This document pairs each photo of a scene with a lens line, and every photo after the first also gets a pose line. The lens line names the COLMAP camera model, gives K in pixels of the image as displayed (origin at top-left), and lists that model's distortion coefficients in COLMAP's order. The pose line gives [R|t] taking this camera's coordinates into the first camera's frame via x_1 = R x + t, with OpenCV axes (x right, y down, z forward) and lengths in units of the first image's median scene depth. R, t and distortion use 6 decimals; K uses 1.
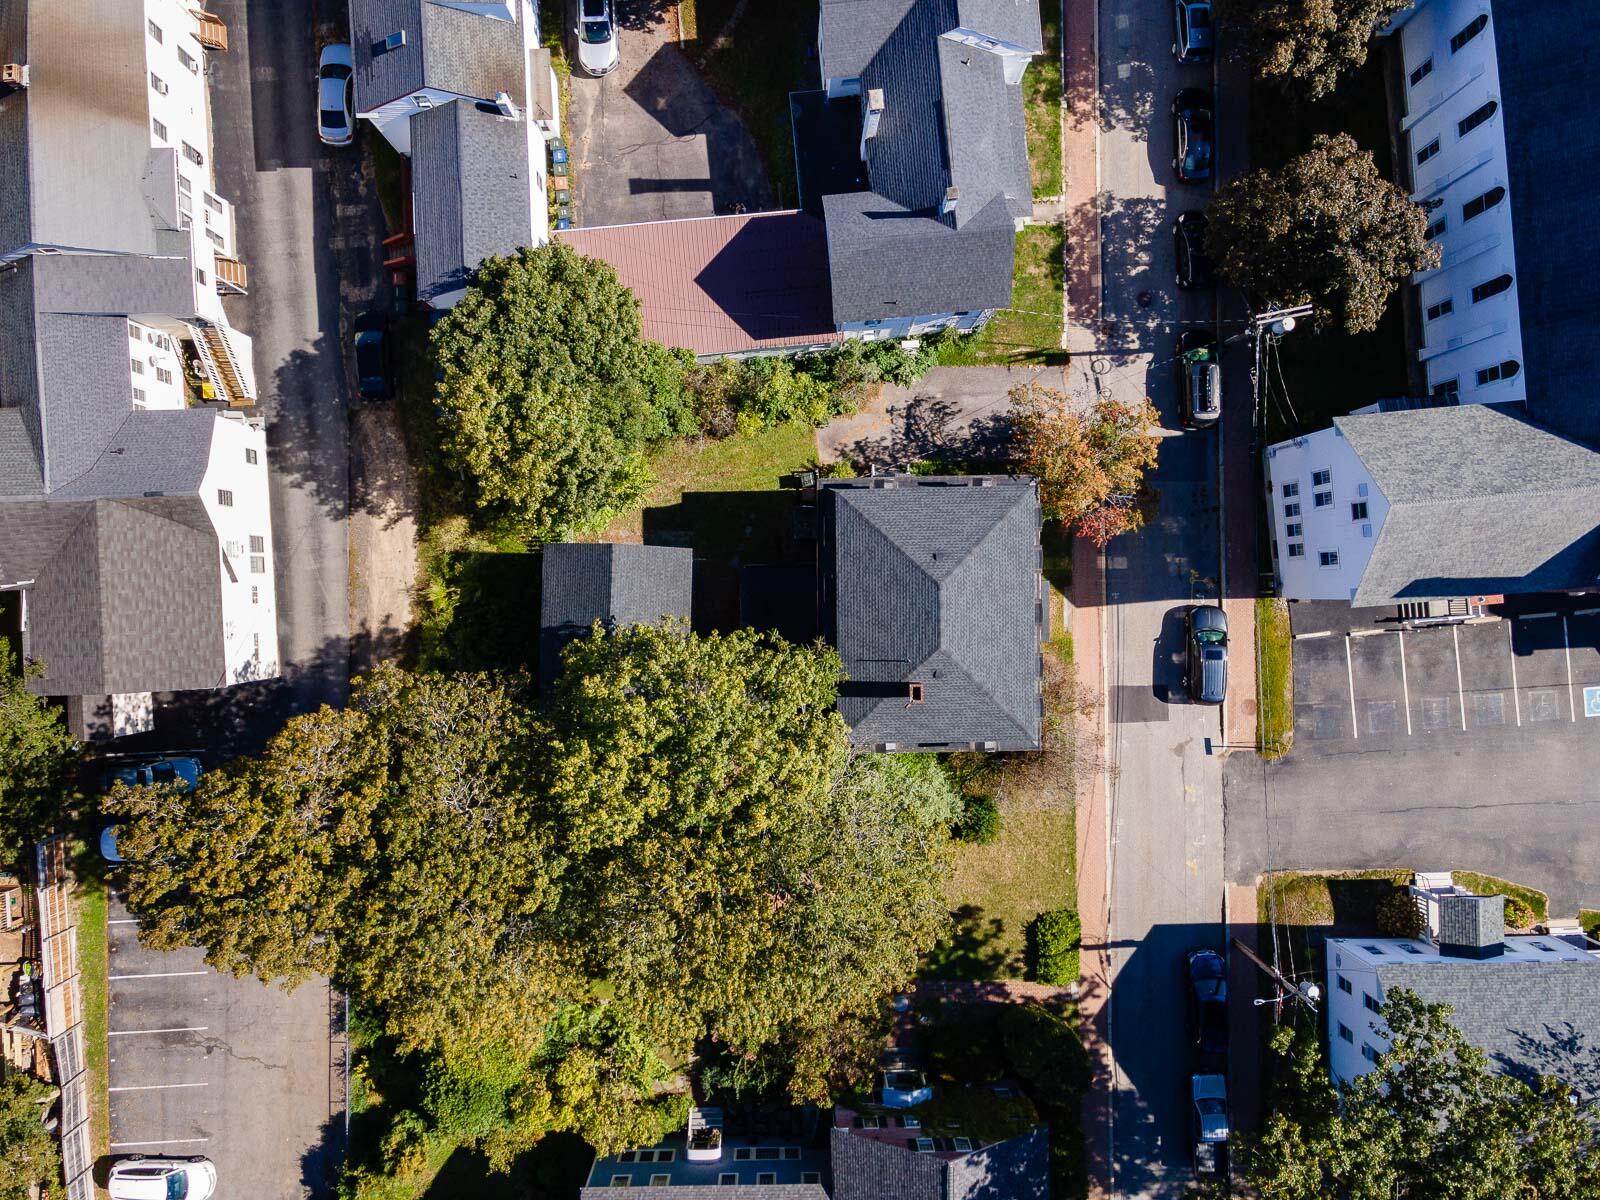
lens RADIAL K [[1199.4, 0, 794.5], [0, 1199.4, 579.5], [0, 0, 1]] dist [0.003662, -0.002213]
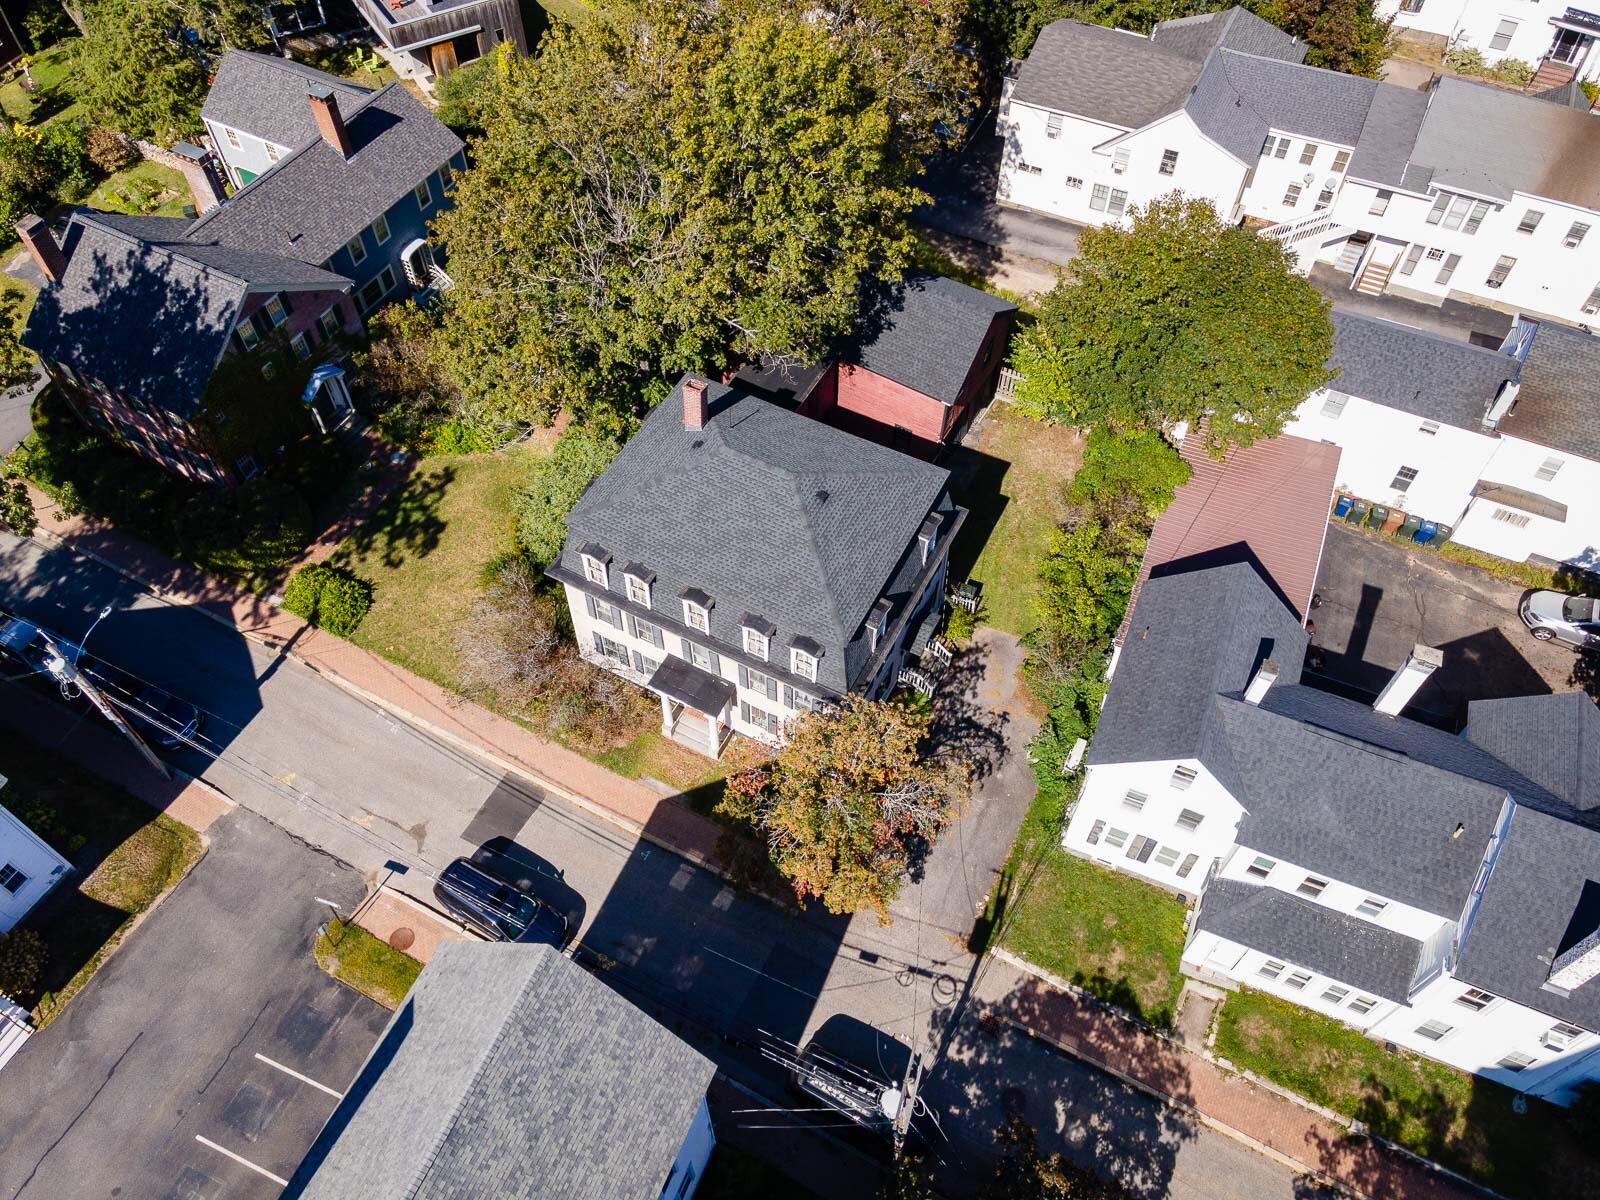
lens RADIAL K [[1195.5, 0, 800.0], [0, 1195.5, 600.0], [0, 0, 1]] dist [0.000576, 0.033768]
pose [[-0.475445, 0.700124, -0.532709, 0.501281], [-0.879745, -0.379148, 0.286874, -0.217306], [-0.001128, 0.605040, 0.796194, 0.338773]]
